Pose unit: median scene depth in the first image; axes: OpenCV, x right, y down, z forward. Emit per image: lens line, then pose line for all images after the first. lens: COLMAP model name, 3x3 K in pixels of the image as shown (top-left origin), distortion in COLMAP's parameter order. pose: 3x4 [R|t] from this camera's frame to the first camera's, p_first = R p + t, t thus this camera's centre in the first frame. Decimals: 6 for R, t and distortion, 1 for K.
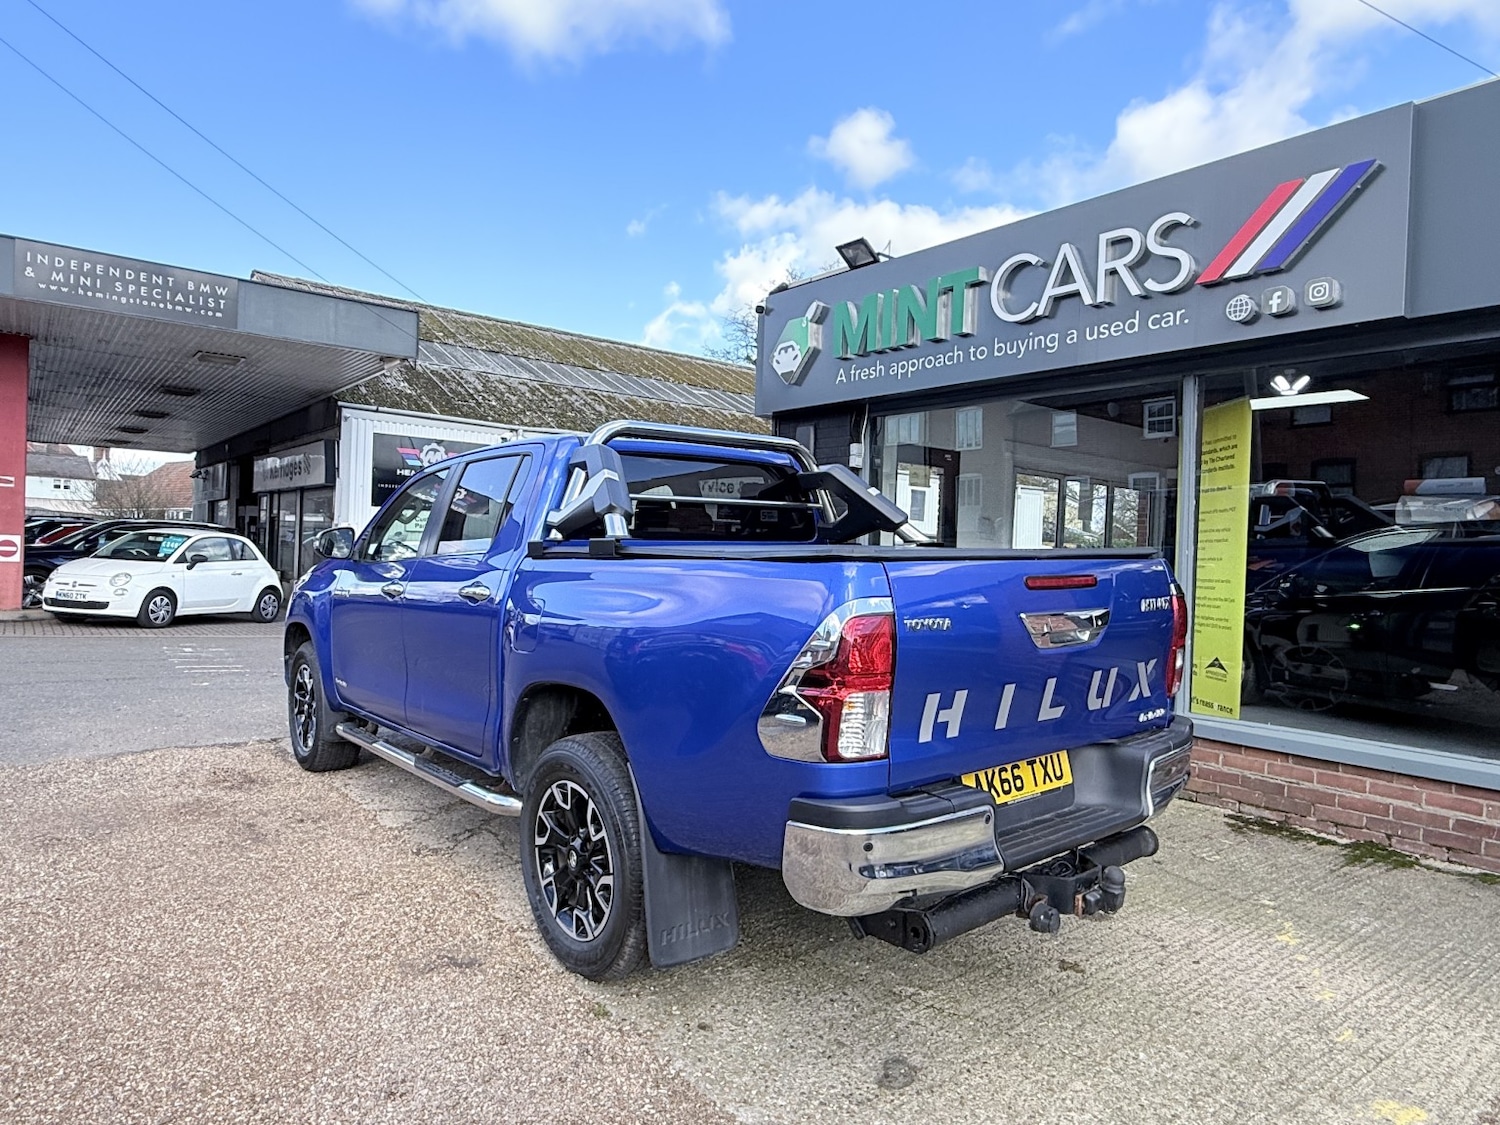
lens RADIAL K [[926.2, 0, 743.4], [0, 926.2, 565.1], [0, 0, 1]] dist [-0.001098, 0.001551]
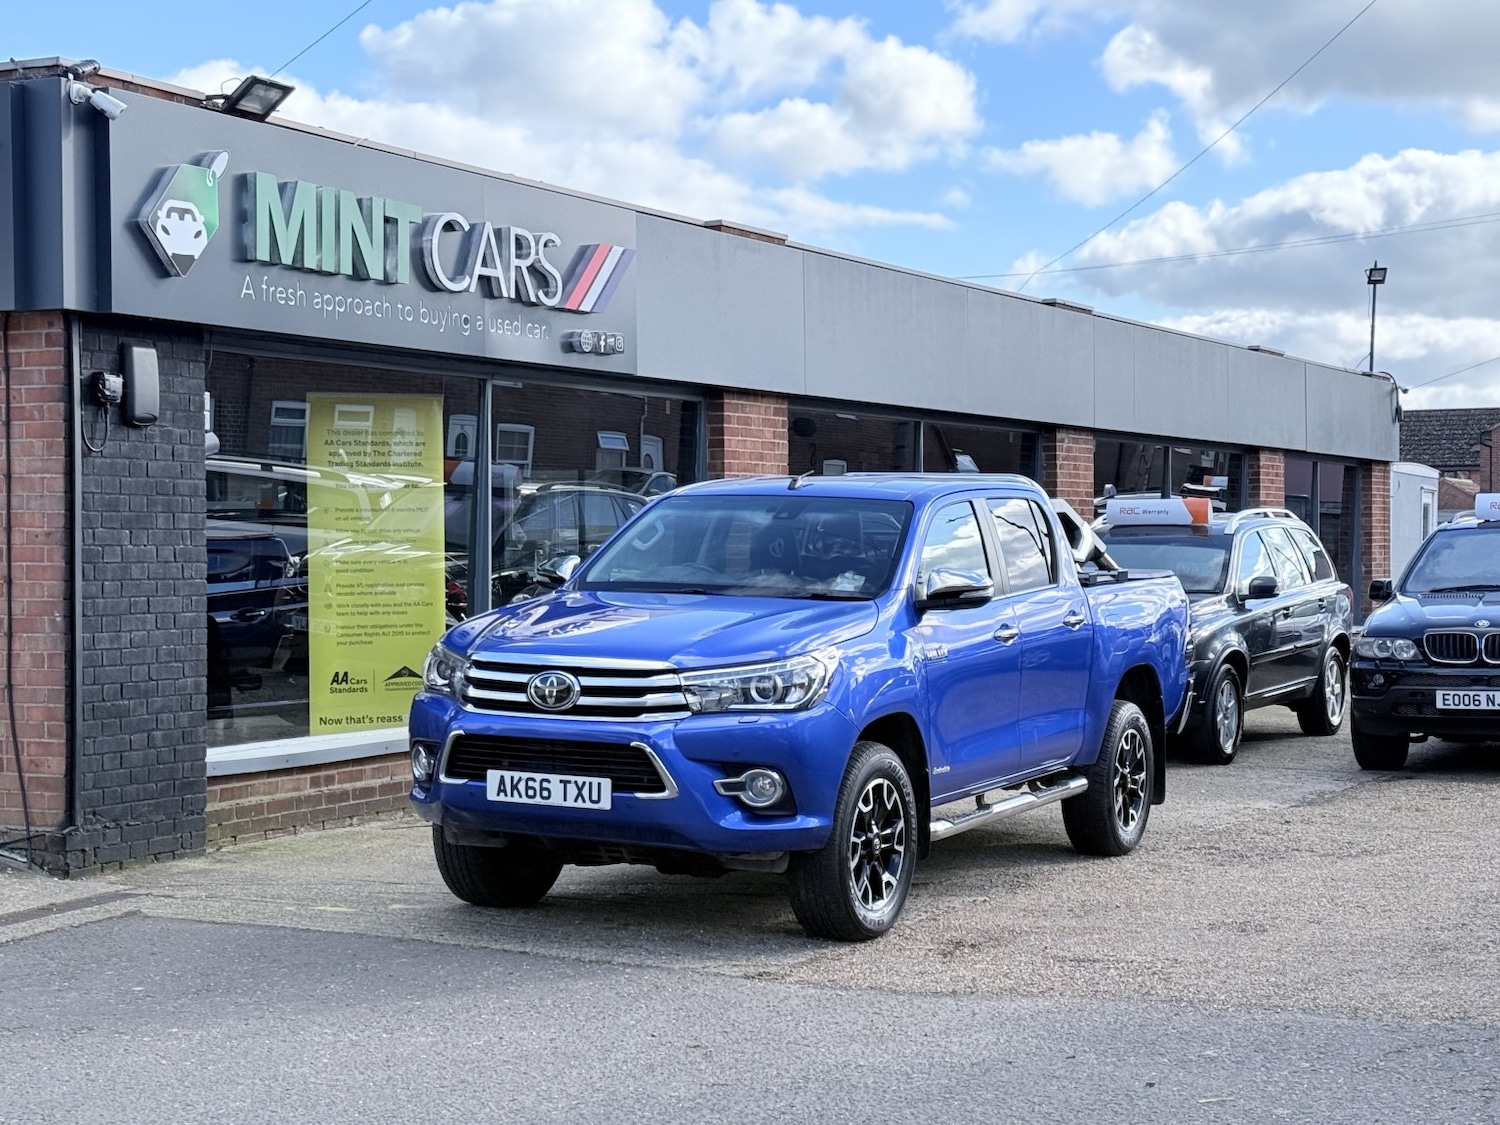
lens RADIAL K [[2522.8, 0, 750.0], [0, 2522.8, 562.5], [0, 0, 1]] dist [0.128679, -0.005287]
pose [[-0.407397, -0.041301, 0.912317, -2.077219], [-0.001254, 0.999001, 0.044665, -0.126875], [-0.913250, 0.017053, -0.407041, 1.818519]]
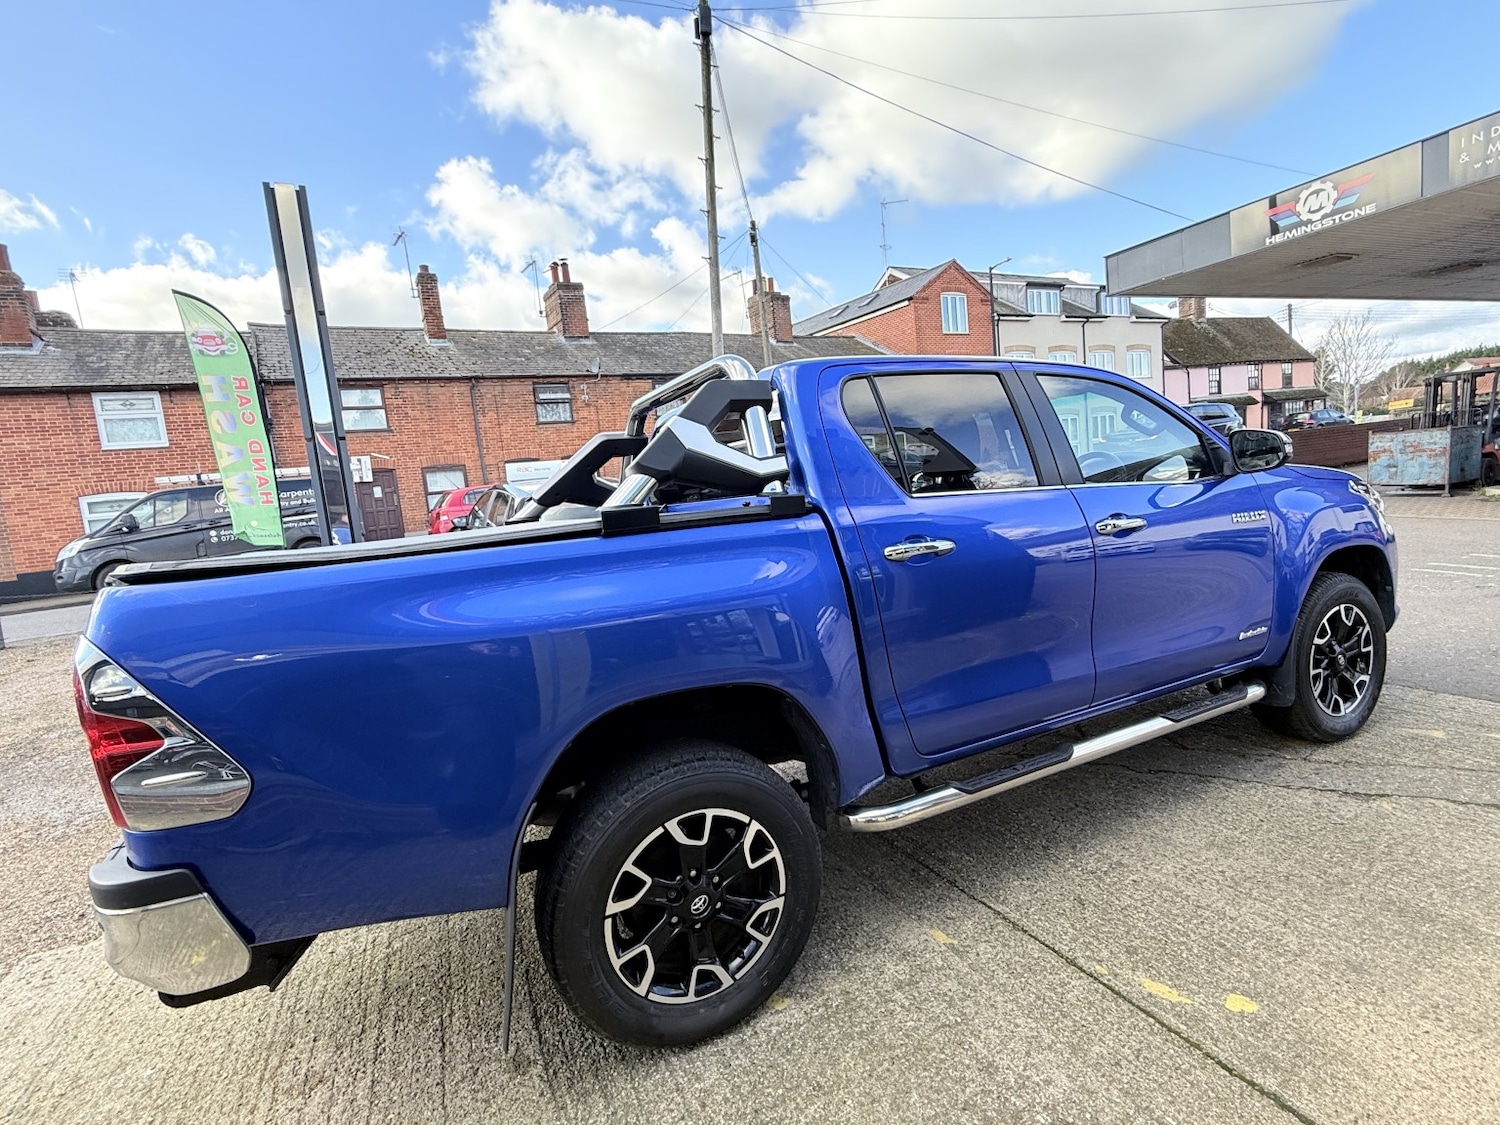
lens RADIAL K [[723.0, 0, 750.0], [0, 723.0, 562.5], [0, 0, 1]] dist [0.000837, -0.000055]
pose [[-0.228566, 0.102936, -0.968071, 0.469085], [0.078285, 0.993117, 0.087116, -0.017912], [0.970376, -0.055874, -0.235052, 0.882112]]
